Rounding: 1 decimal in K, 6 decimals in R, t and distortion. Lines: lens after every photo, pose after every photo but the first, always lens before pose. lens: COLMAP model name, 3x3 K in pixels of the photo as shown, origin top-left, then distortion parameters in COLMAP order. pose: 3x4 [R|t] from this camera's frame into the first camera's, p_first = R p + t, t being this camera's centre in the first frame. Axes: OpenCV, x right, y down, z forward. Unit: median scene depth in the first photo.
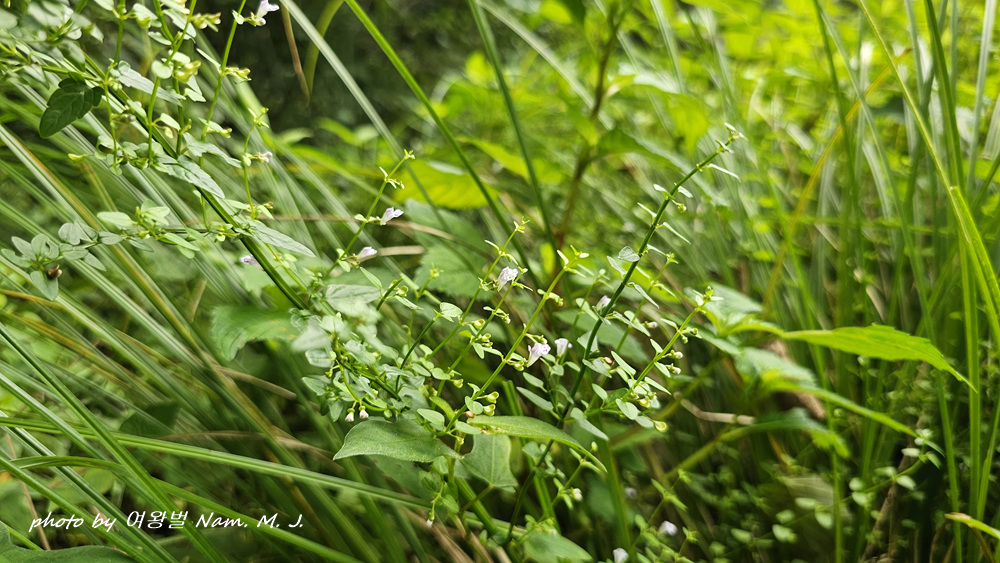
lens RADIAL K [[762.4, 0, 500.0], [0, 762.4, 281.5], [0, 0, 1]] dist [0.038984, -0.005018]
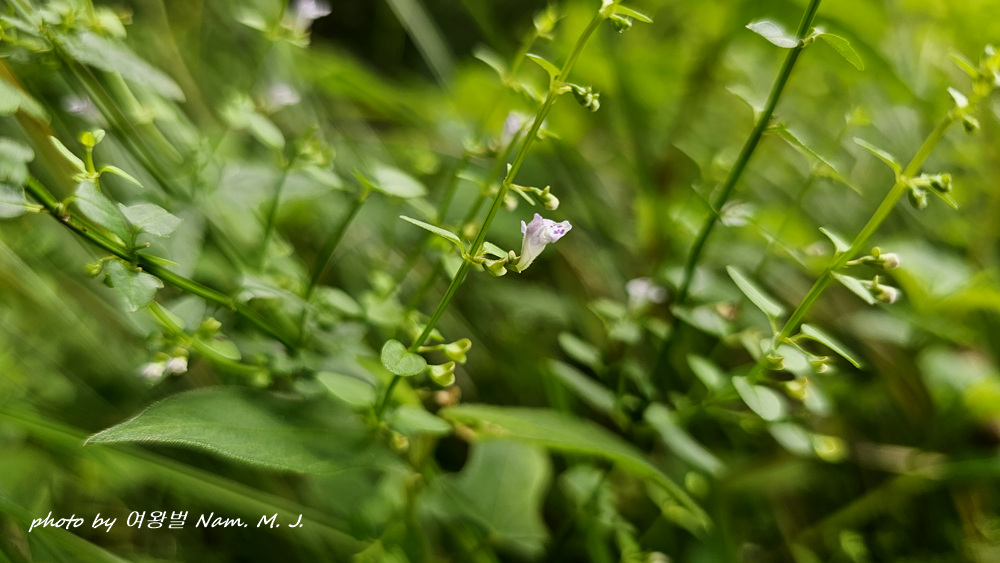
lens RADIAL K [[767.6, 0, 500.0], [0, 767.6, 281.5], [0, 0, 1]] dist [0.016062, 0.004074]
pose [[0.984507, 0.031107, -0.172564, 0.080788], [-0.041057, 0.997675, -0.054394, 0.114110], [0.170470, 0.060637, 0.983495, 0.459912]]
